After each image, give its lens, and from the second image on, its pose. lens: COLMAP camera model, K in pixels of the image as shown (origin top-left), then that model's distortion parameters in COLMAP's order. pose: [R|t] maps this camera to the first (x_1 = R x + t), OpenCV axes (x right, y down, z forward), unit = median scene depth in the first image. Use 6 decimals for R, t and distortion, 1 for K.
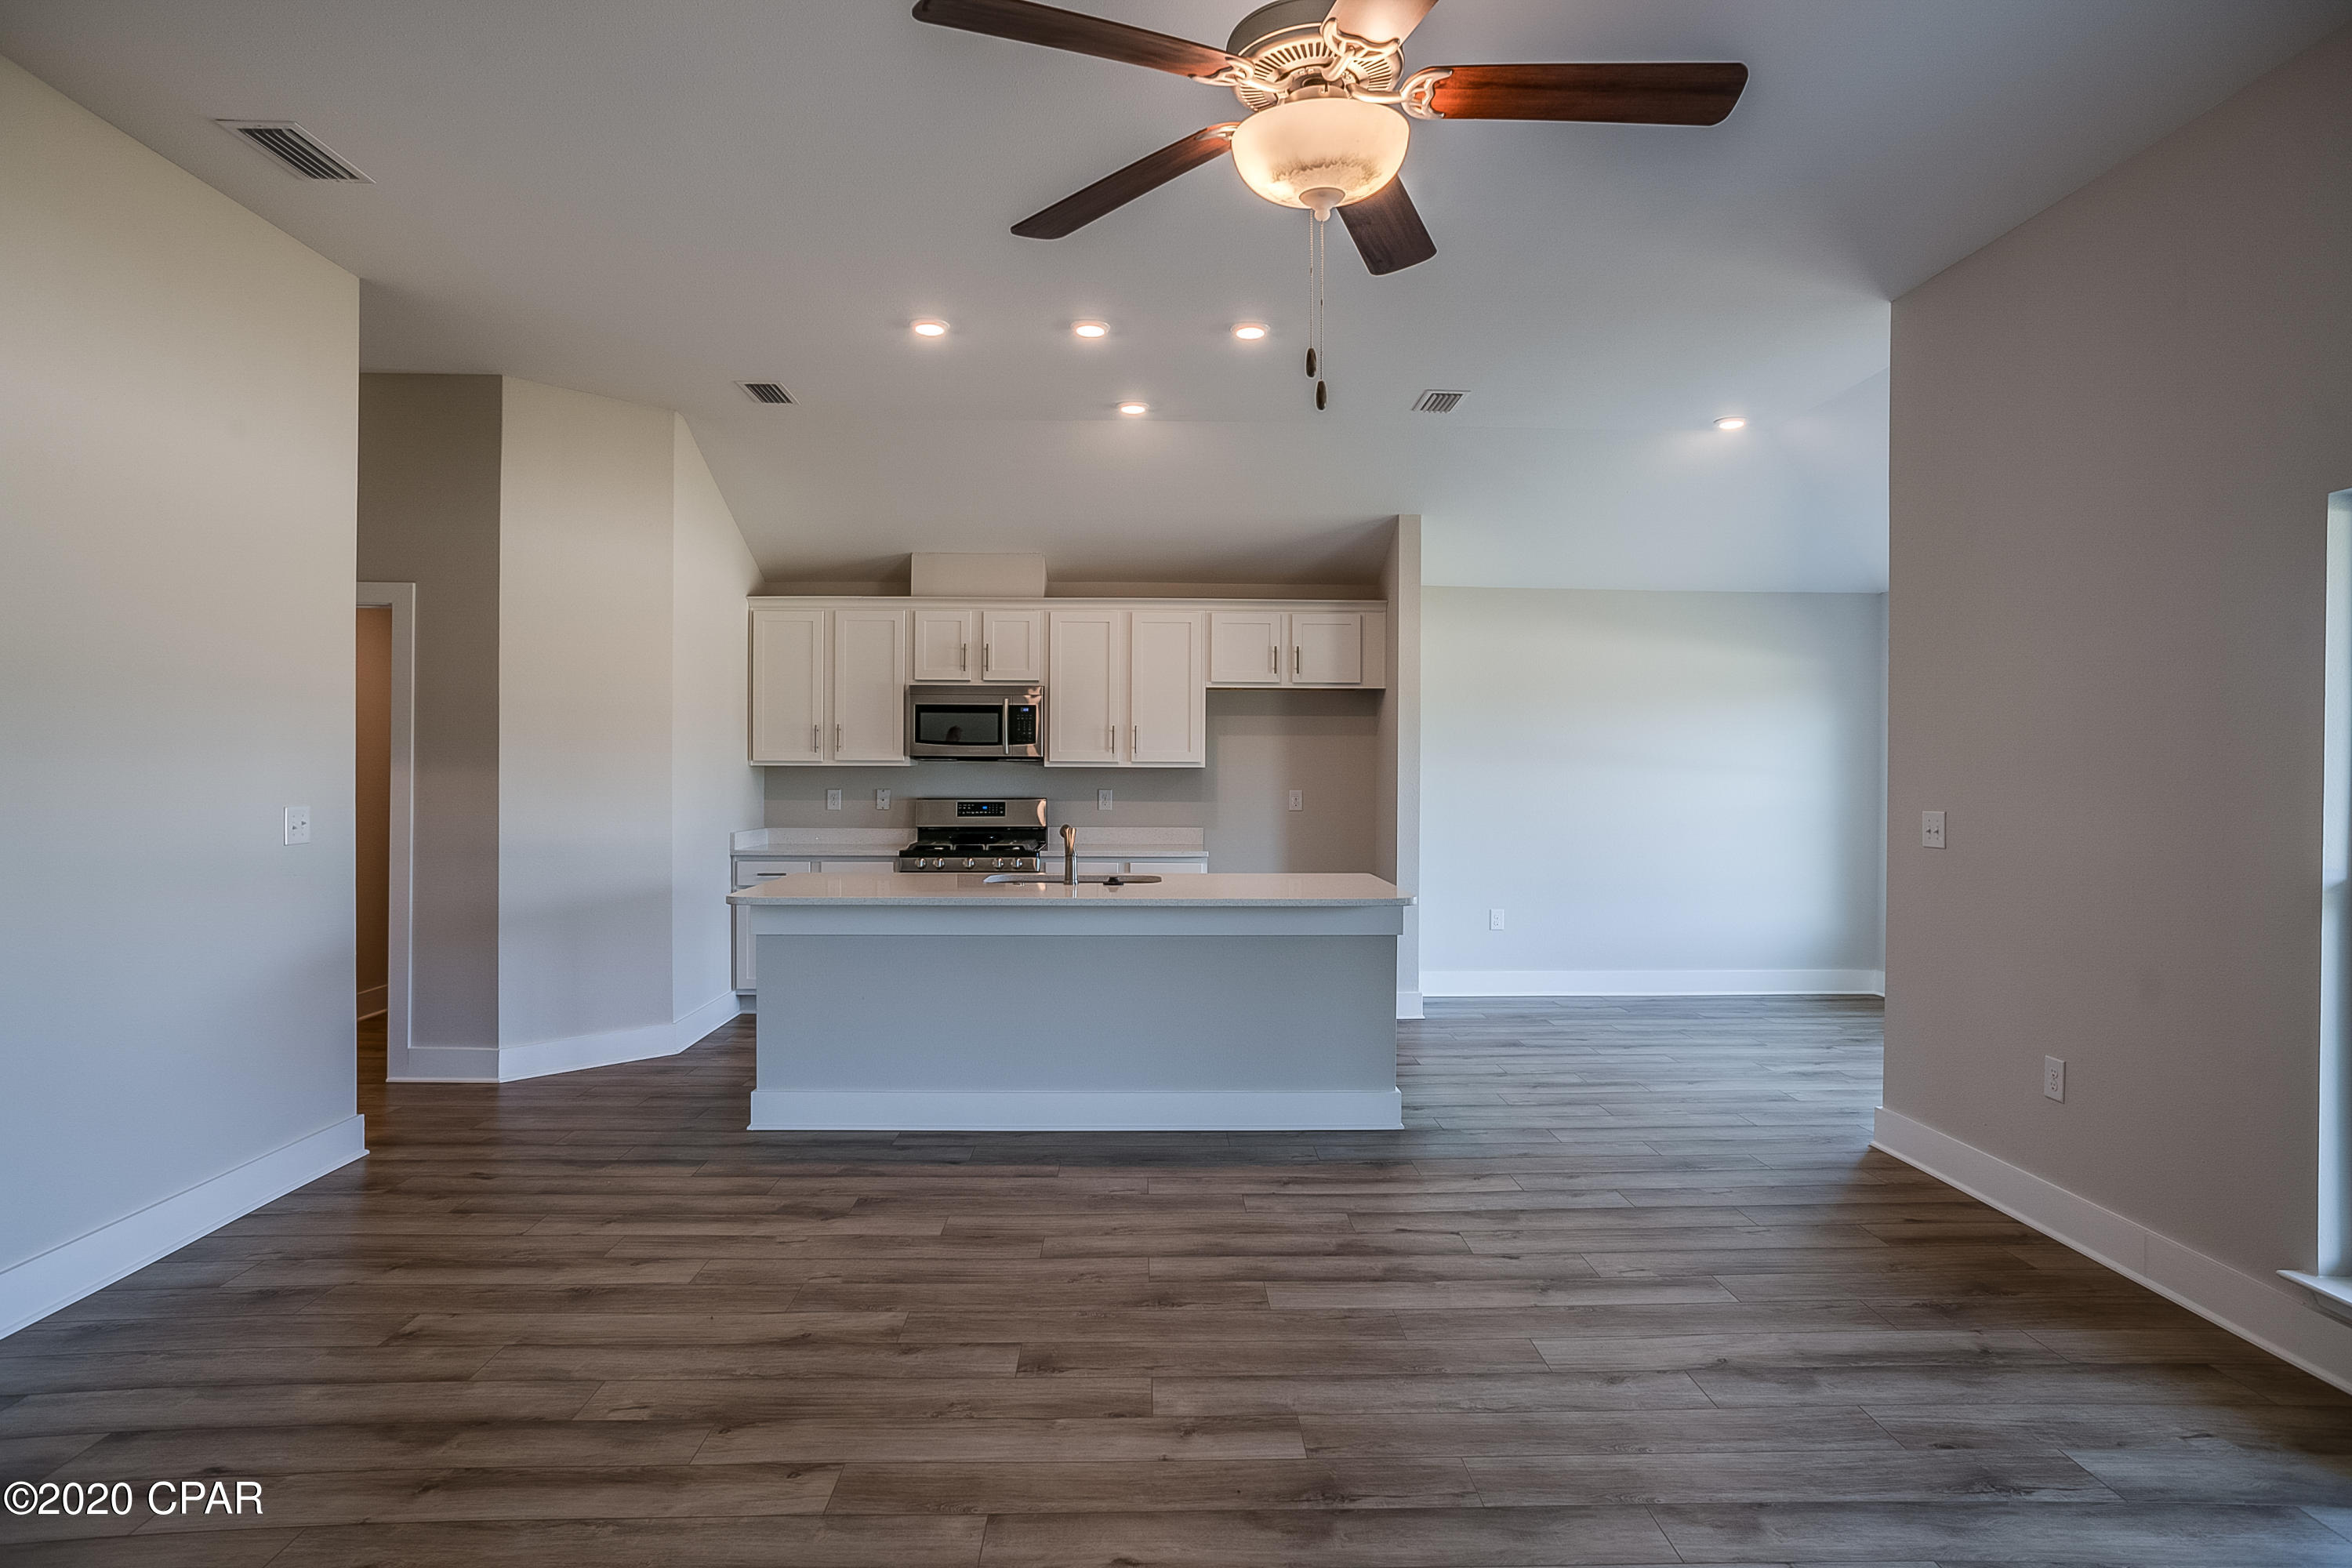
lens RADIAL K [[1313.0, 0, 1181.5], [0, 1313.0, 779.8], [0, 0, 1]] dist [-0.071909, 0.069151]
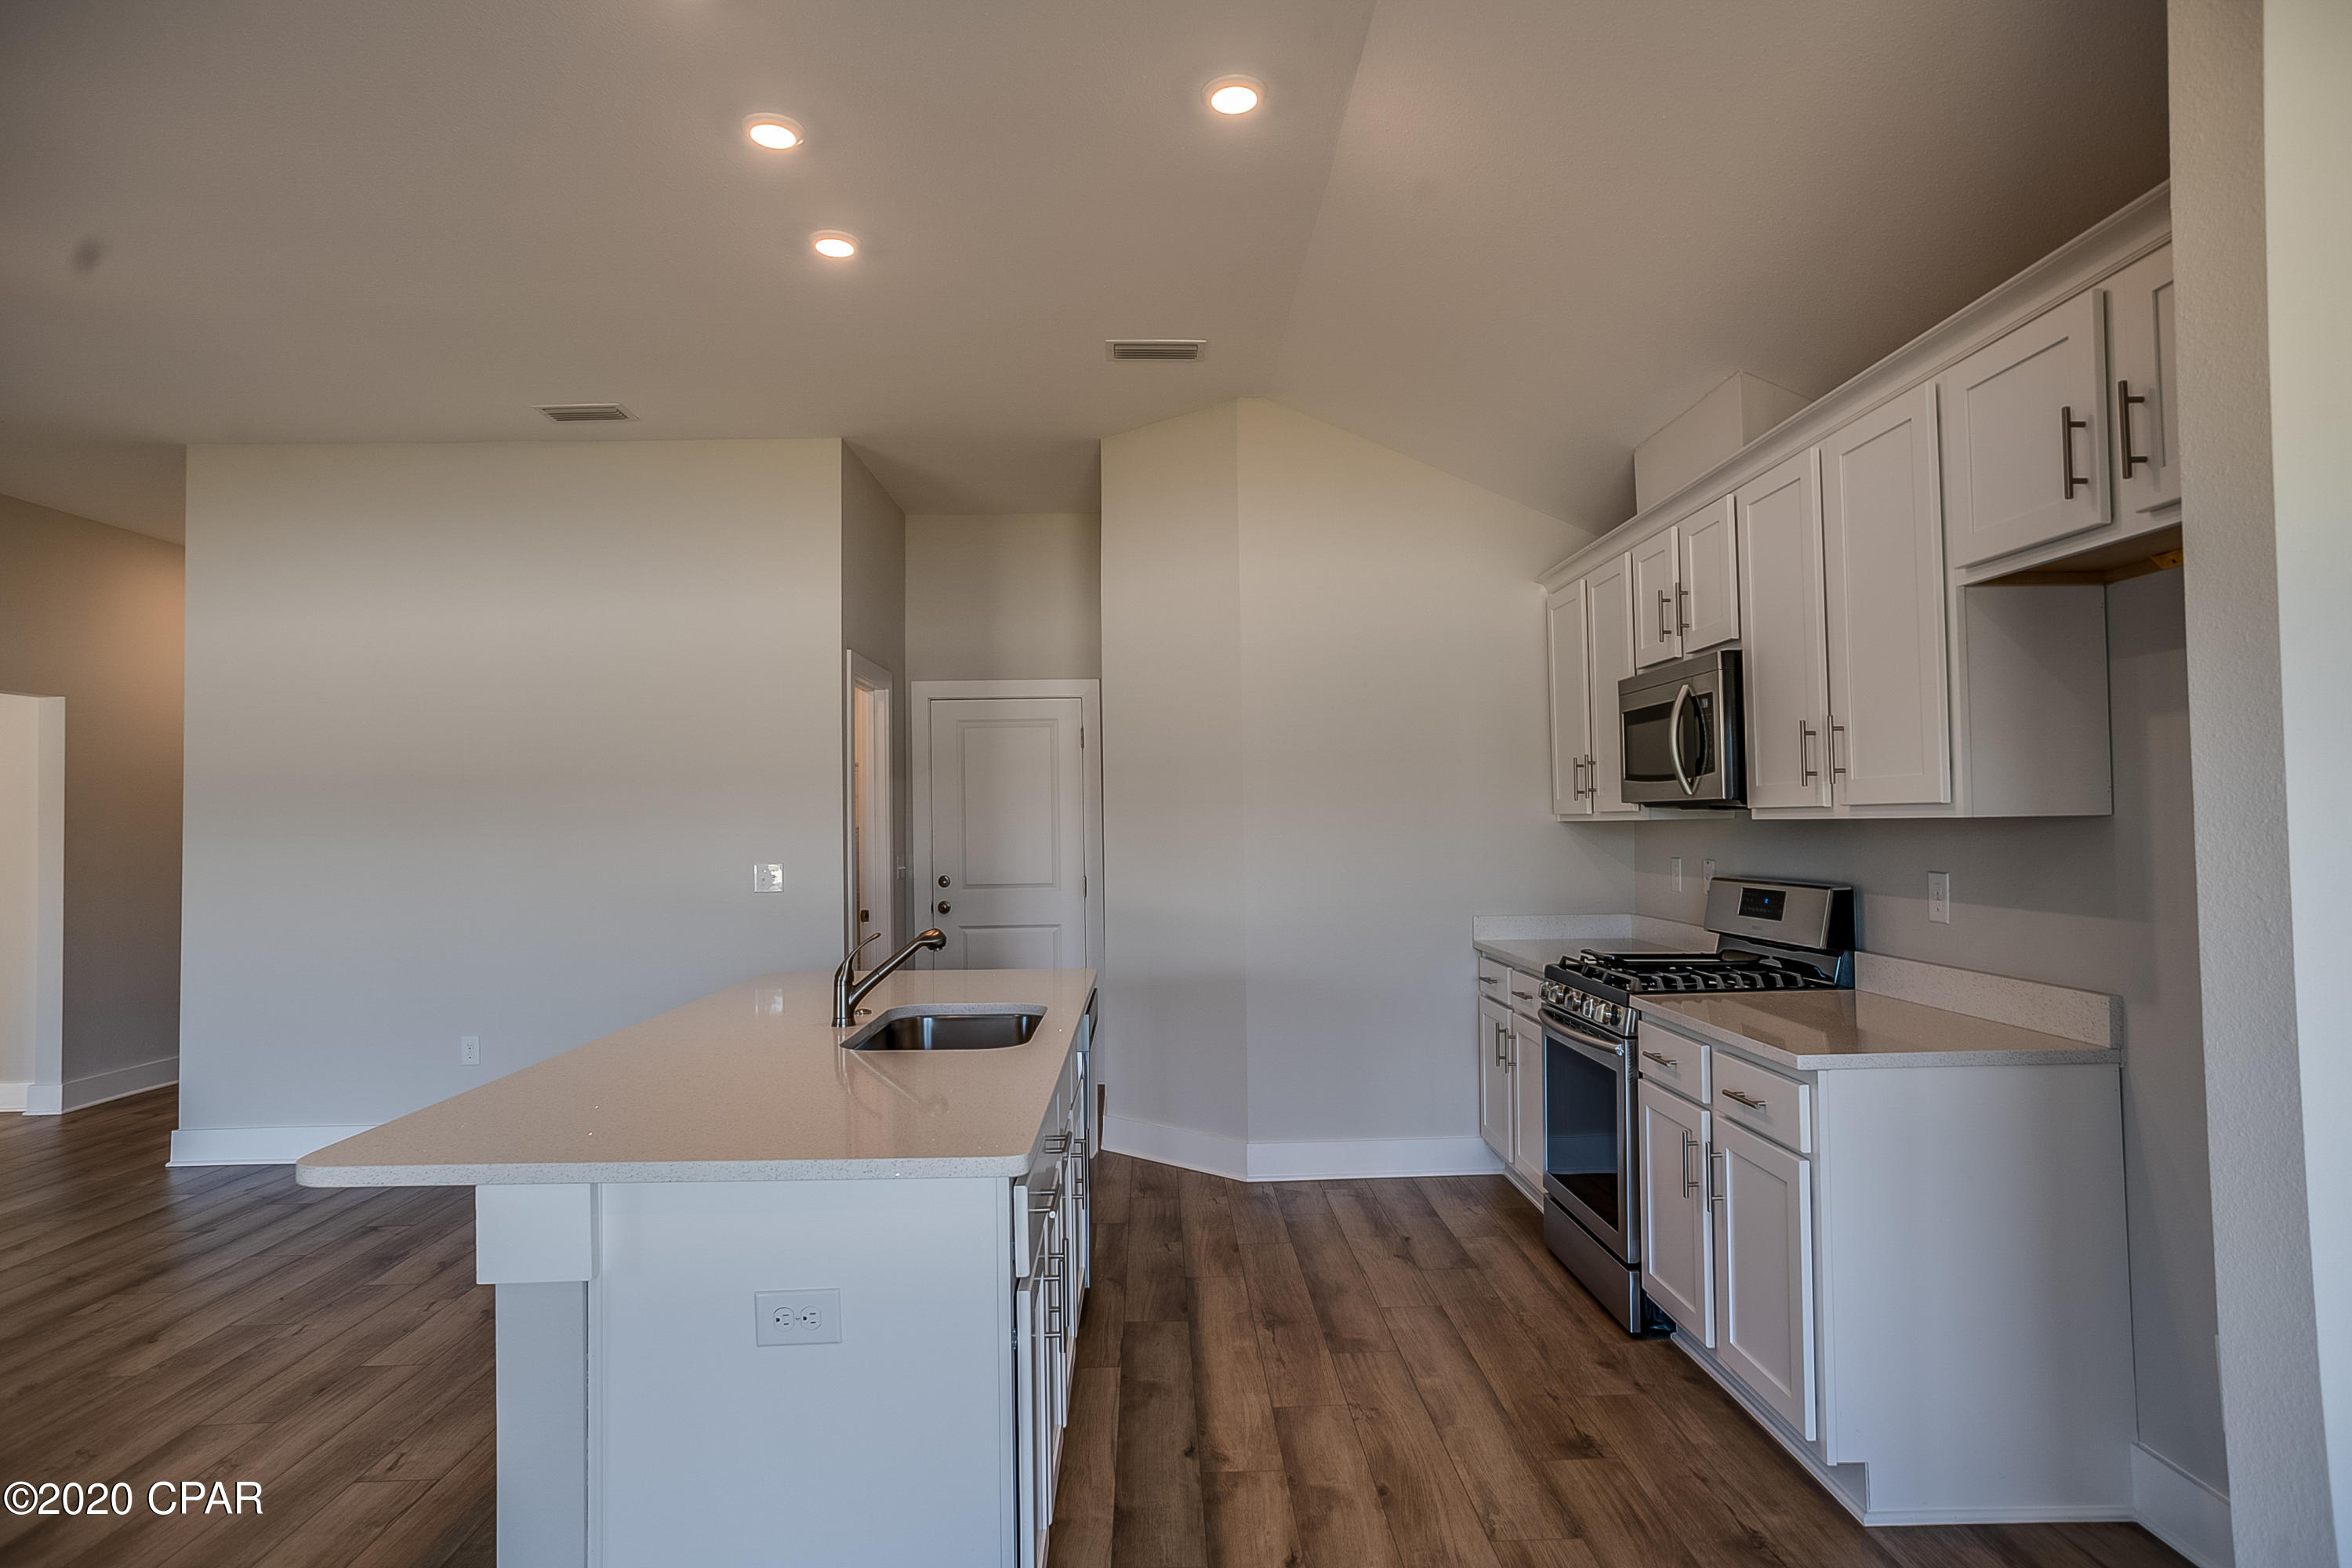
lens RADIAL K [[1313.0, 0, 1181.5], [0, 1313.0, 779.8], [0, 0, 1]] dist [-0.071909, 0.069151]
pose [[-0.007848, -0.040046, -0.999167, 0.480945], [0.003725, 0.999190, -0.040076, -0.008304], [0.999962, -0.004036, -0.007693, 1.068718]]
